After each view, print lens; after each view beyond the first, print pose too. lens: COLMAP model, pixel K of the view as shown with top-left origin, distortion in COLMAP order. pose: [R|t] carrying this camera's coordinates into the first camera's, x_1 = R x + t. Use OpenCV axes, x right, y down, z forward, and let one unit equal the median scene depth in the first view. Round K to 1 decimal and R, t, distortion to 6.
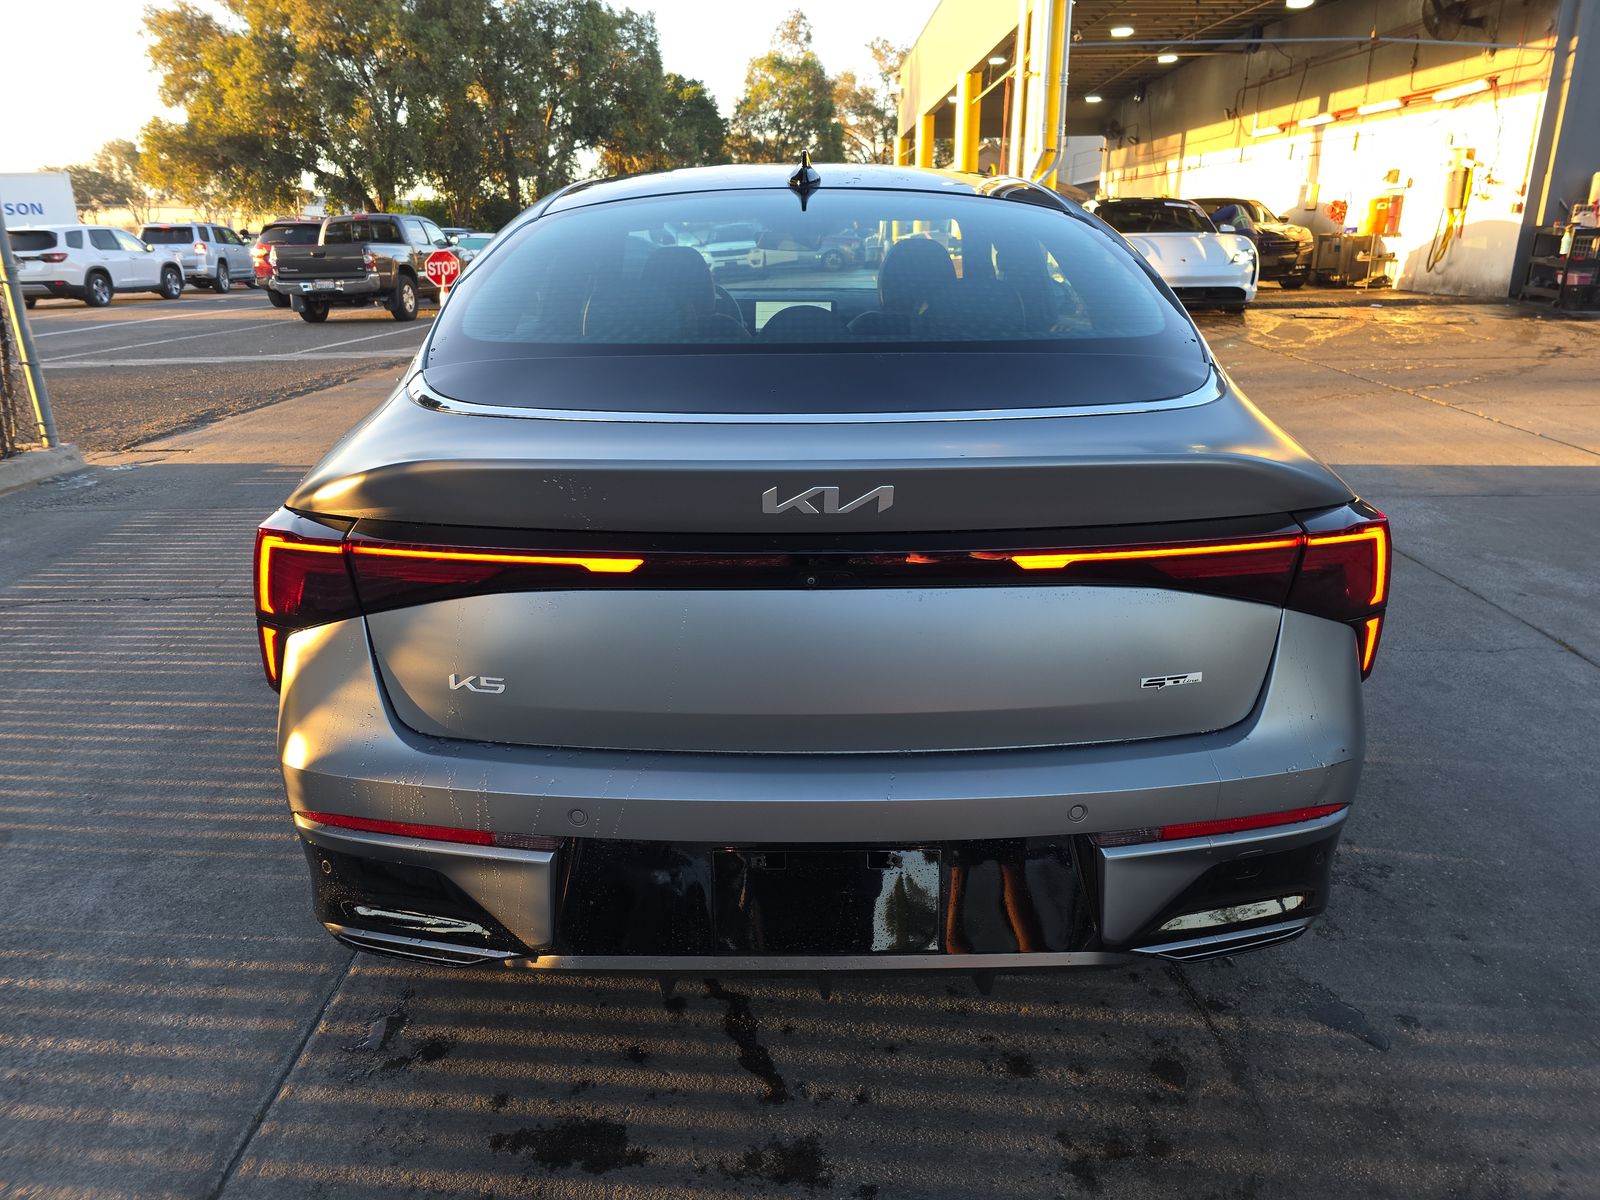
lens RADIAL K [[1051.2, 0, 801.8], [0, 1051.2, 601.3], [0, 0, 1]] dist [0.047110, -0.034916]
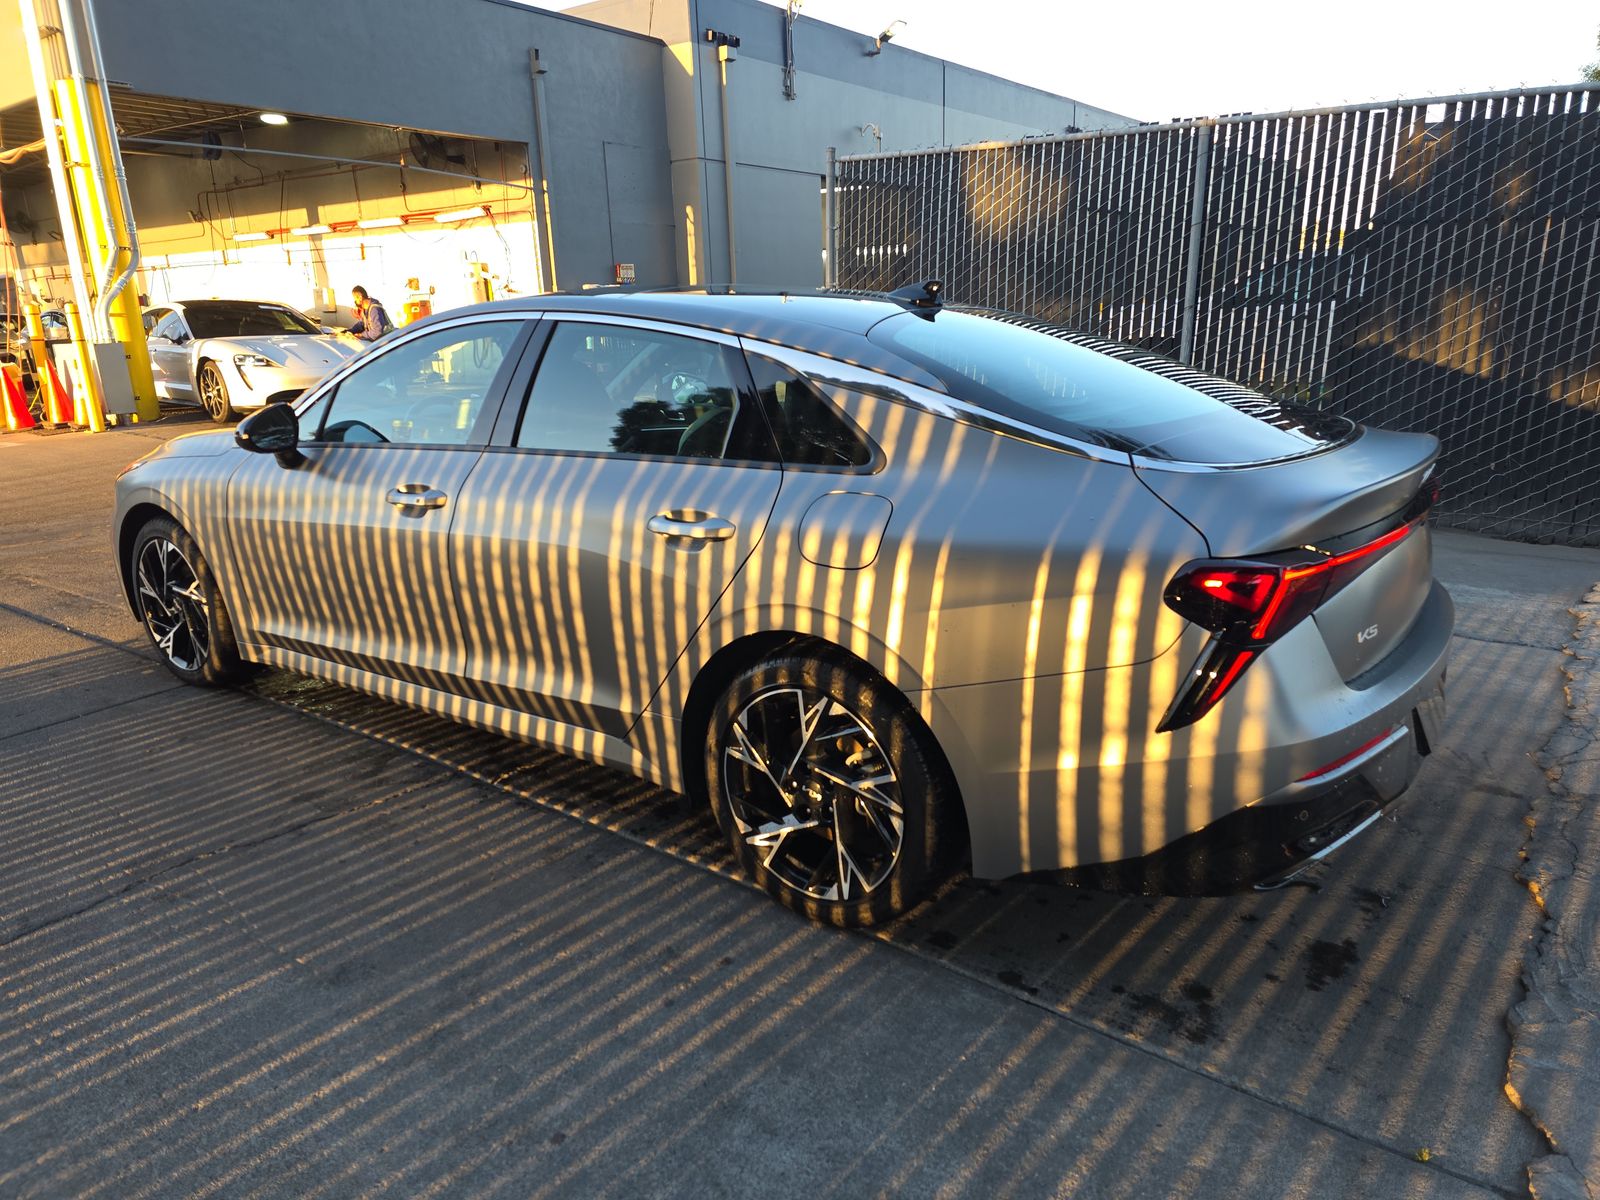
lens RADIAL K [[1051.2, 0, 801.7], [0, 1051.2, 602.1], [0, 0, 1]] dist [0.047110, -0.034916]
pose [[0.592568, -0.221561, 0.774451, -0.155535], [0.286937, 0.956422, 0.054071, -0.021391], [-0.752682, 0.190178, 0.630319, 0.052363]]
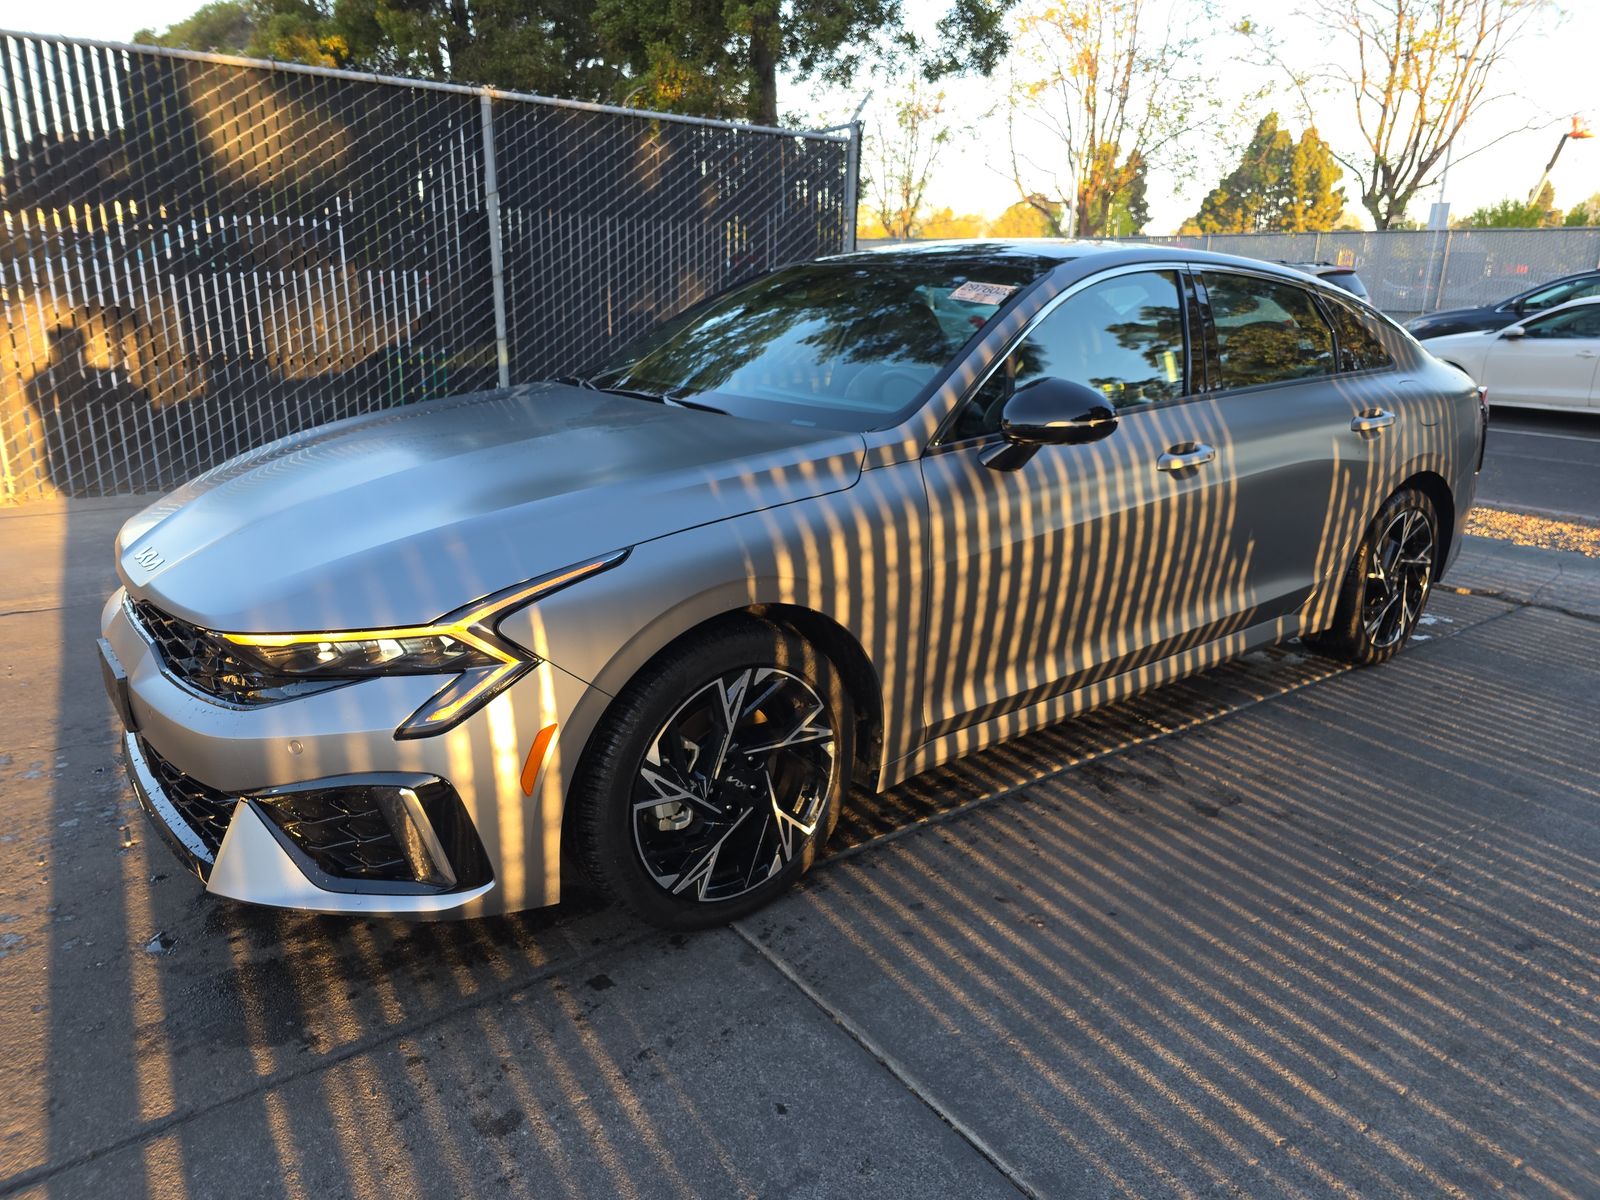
lens RADIAL K [[1051.2, 0, 797.2], [0, 1051.2, 610.6], [0, 0, 1]] dist [0.047110, -0.034916]
pose [[-0.587479, -0.247003, 0.770622, -0.153409], [0.262145, 0.842843, 0.469996, -0.123067], [-0.765603, 0.478127, -0.430402, 0.340964]]
